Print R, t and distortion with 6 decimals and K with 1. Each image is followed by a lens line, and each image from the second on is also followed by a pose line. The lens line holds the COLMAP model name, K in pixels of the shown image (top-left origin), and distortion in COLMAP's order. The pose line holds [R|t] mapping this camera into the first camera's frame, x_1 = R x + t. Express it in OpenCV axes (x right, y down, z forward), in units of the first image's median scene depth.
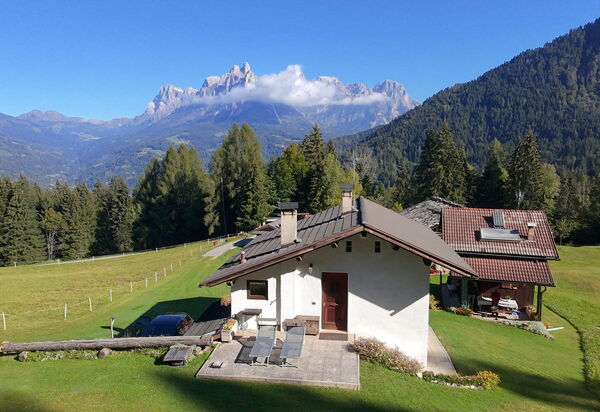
lens RADIAL K [[463.4, 0, 302.6], [0, 463.4, 206.1], [0, 0, 1]] dist [-0.002635, 0.011071]
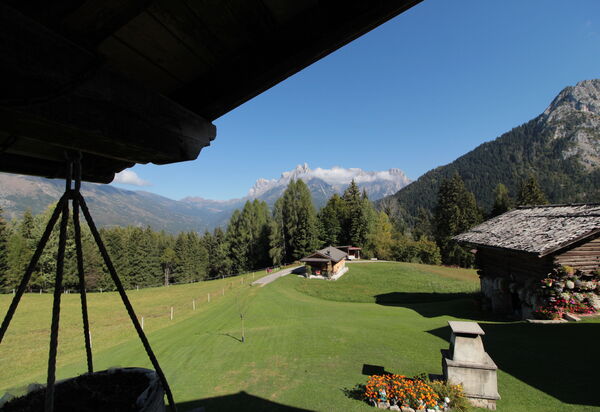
lens RADIAL K [[283.7, 0, 300.4], [0, 283.7, 203.6], [0, 0, 1]] dist [0.000138, -0.014857]
pose [[0.989083, -0.043576, -0.140767, -0.008502], [0.021002, 0.987211, -0.158031, 0.017452], [0.145853, 0.153349, 0.977349, 0.186845]]
